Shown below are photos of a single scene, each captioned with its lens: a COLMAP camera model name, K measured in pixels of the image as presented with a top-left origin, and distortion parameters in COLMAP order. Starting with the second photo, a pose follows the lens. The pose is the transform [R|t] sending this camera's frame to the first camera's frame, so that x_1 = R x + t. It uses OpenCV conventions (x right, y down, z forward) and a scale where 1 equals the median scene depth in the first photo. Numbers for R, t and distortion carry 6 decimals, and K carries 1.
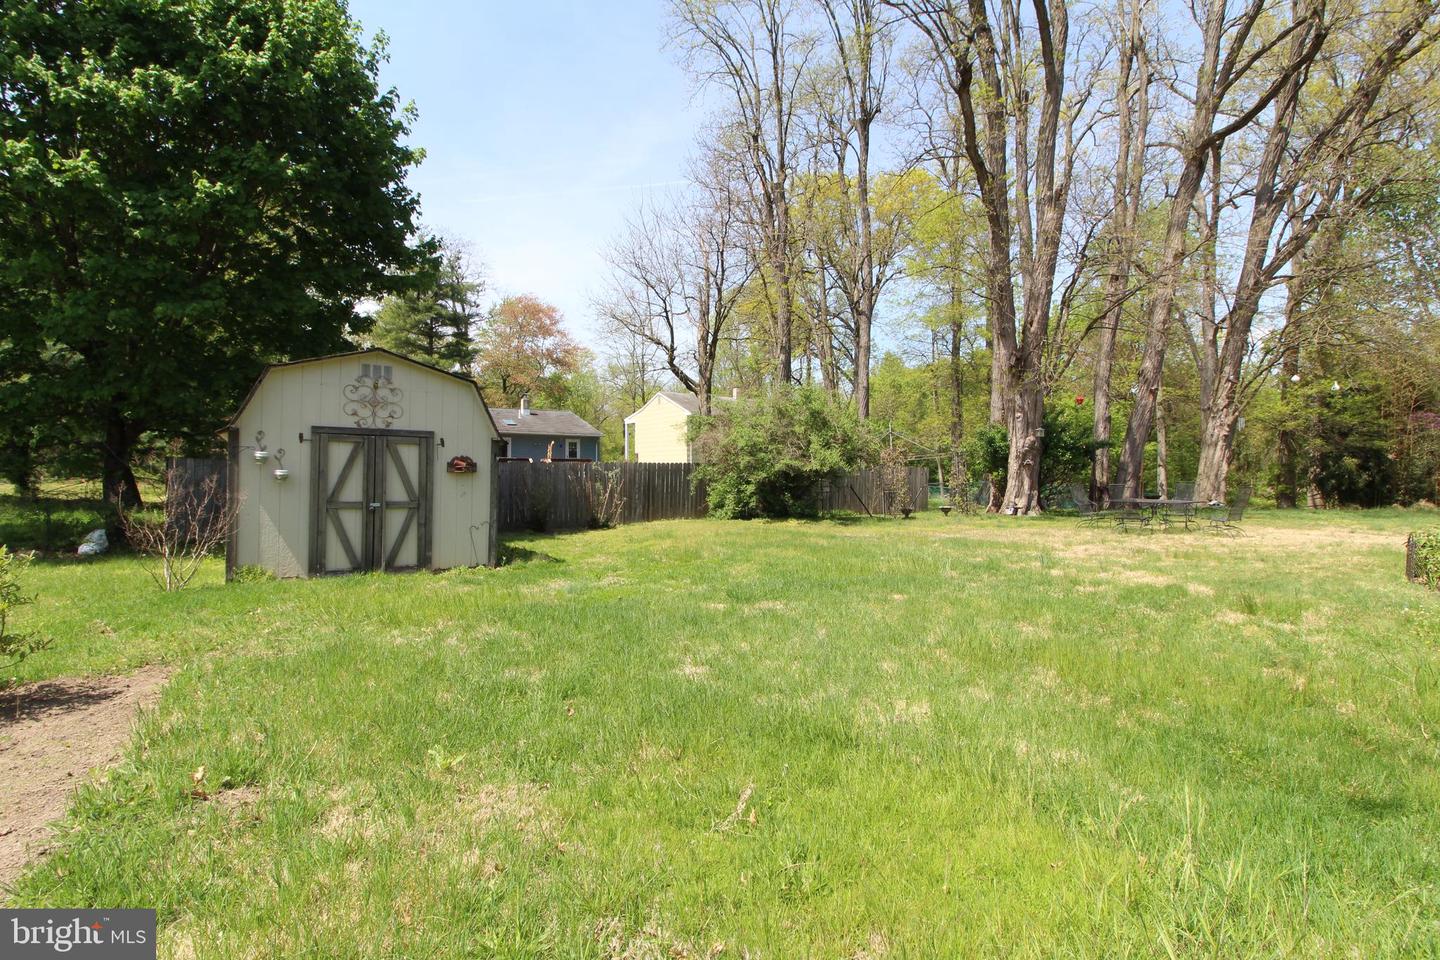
lens RADIAL K [[668.1, 0, 724.7], [0, 668.1, 473.8], [0, 0, 1]] dist [0.002878, -0.015104]
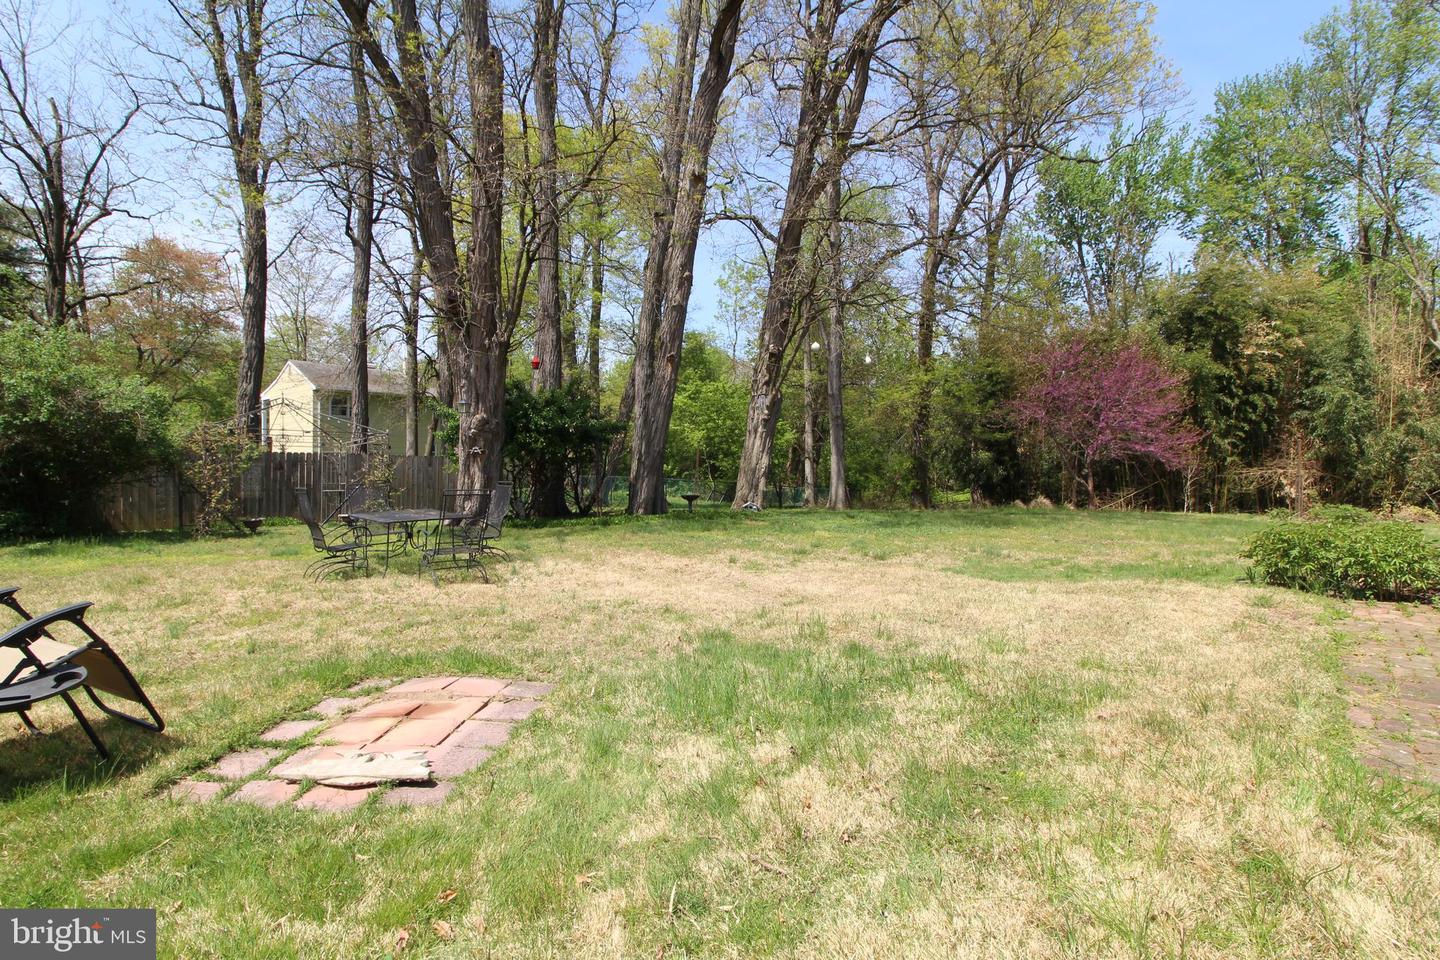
lens RADIAL K [[668.1, 0, 724.7], [0, 668.1, 473.8], [0, 0, 1]] dist [0.002878, -0.015104]
pose [[0.968200, 0.001912, 0.250172, 0.505383], [-0.005516, 0.999891, 0.013706, -0.003741], [-0.250118, -0.014650, 0.968105, 0.242289]]
